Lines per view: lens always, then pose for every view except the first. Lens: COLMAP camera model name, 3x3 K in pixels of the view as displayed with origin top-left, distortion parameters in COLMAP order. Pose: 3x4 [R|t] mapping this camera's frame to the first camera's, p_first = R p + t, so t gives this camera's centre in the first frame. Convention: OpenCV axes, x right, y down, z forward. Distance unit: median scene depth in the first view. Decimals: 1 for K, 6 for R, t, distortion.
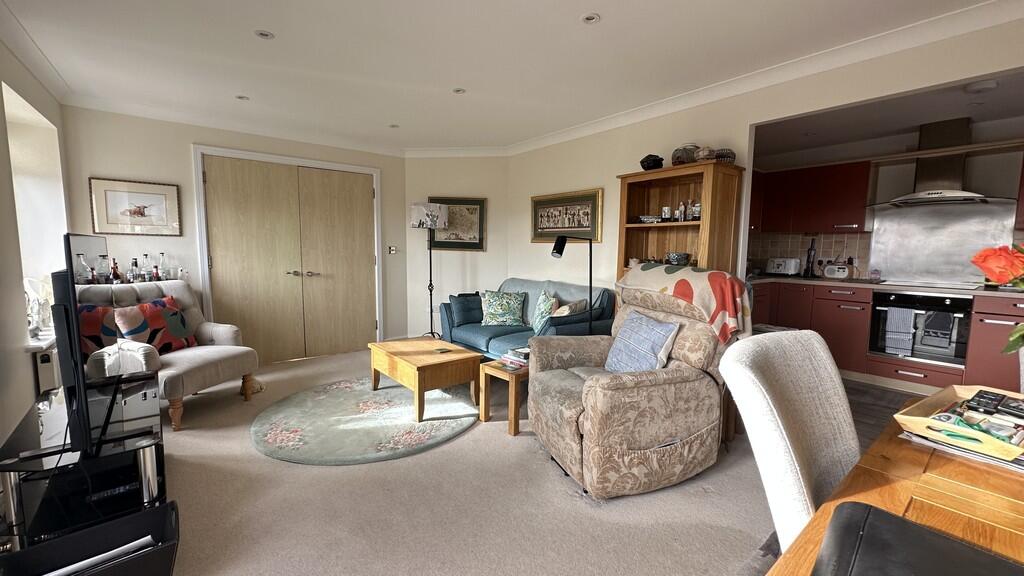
lens RADIAL K [[410.2, 0, 508.8], [0, 410.2, 288.7], [0, 0, 1]] dist [-0.001574, 0.000174]
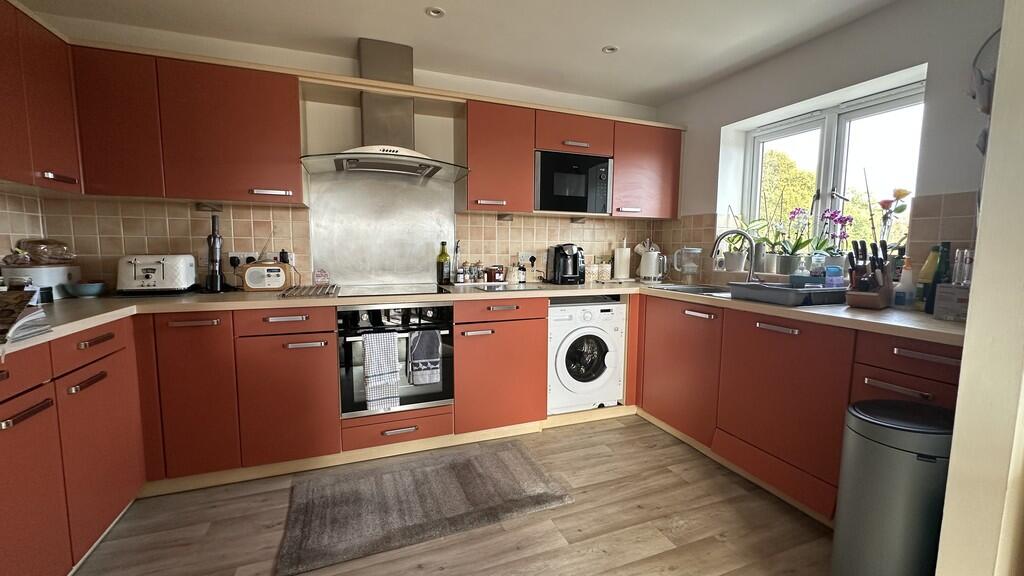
lens RADIAL K [[410.2, 0, 511.3], [0, 410.2, 287.2], [0, 0, 1]] dist [-0.001574, 0.000174]
pose [[0.295244, -0.104884, 0.949647, 0.431519], [0.093639, 0.992347, 0.080487, -0.048104], [-0.950822, 0.065161, 0.302806, 0.602686]]
